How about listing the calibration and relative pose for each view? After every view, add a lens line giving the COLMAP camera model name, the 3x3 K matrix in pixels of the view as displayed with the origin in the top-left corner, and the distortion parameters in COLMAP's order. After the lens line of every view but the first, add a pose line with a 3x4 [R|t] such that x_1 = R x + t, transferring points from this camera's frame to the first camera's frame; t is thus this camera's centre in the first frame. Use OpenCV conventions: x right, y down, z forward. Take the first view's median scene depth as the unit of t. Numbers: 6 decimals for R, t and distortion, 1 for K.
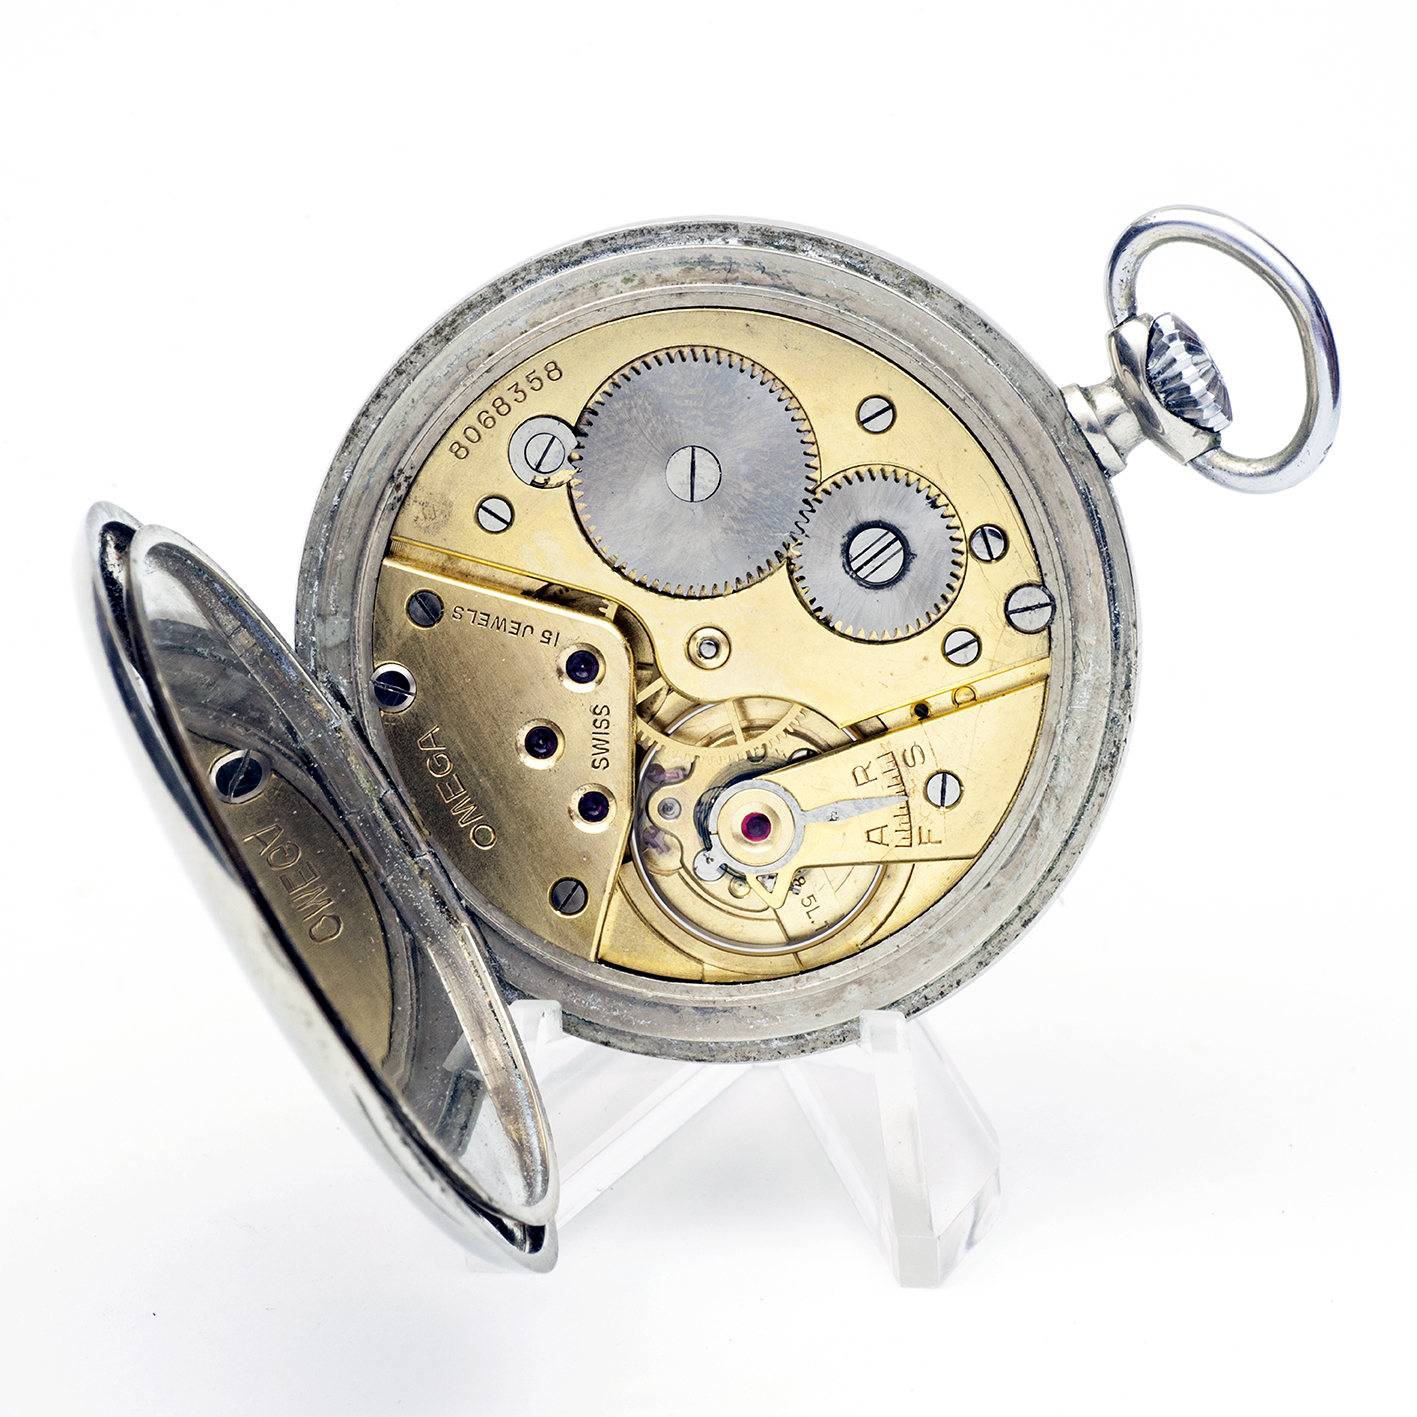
lens RADIAL K [[6868.4, 0, 710.8], [0, 6868.4, 710.1], [0, 0, 1]] dist [0.337652, 0.000000]
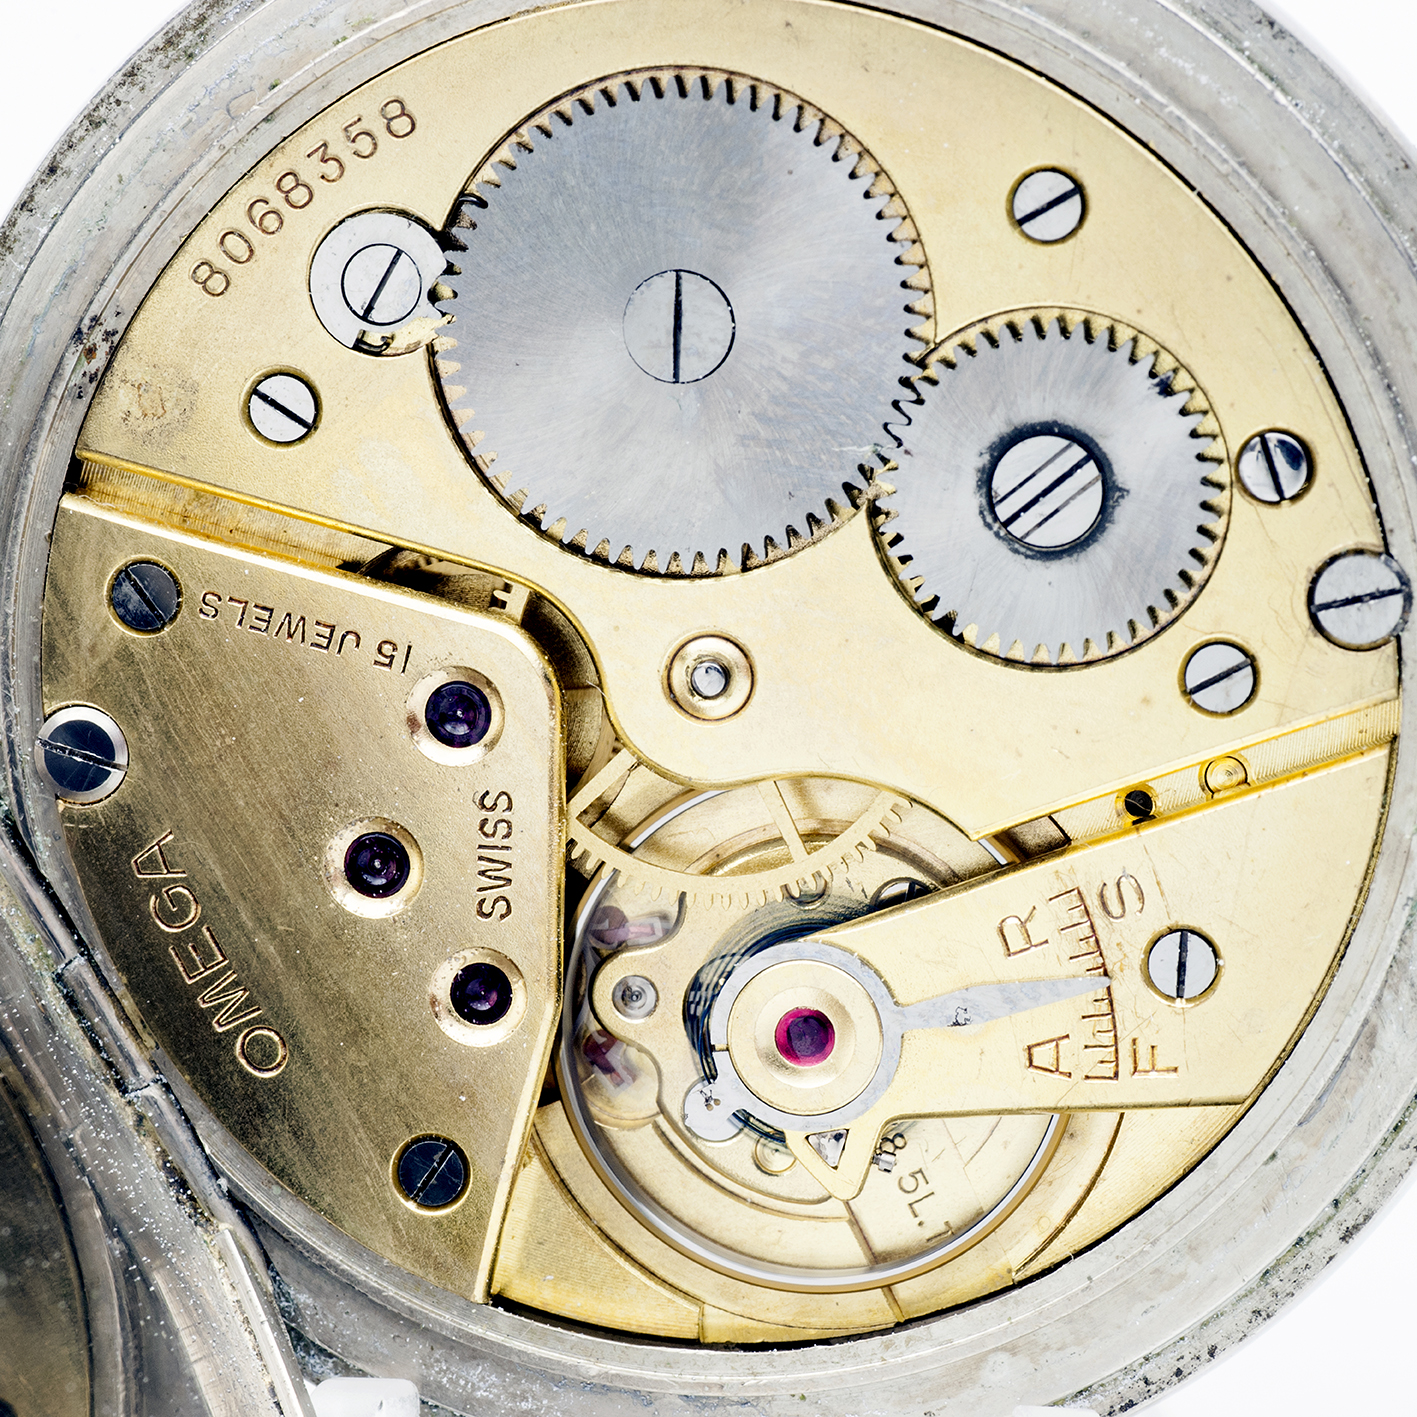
lens RADIAL K [[6868.4, 0, 703.2], [0, 6868.4, 706.0], [0, 0, 1]] dist [0.337652, 0.000000]
pose [[0.999117, 0.004339, -0.041786, 0.019975], [-0.004646, 0.999963, -0.007245, -0.003336], [0.041753, 0.007432, 0.999100, 0.501232]]
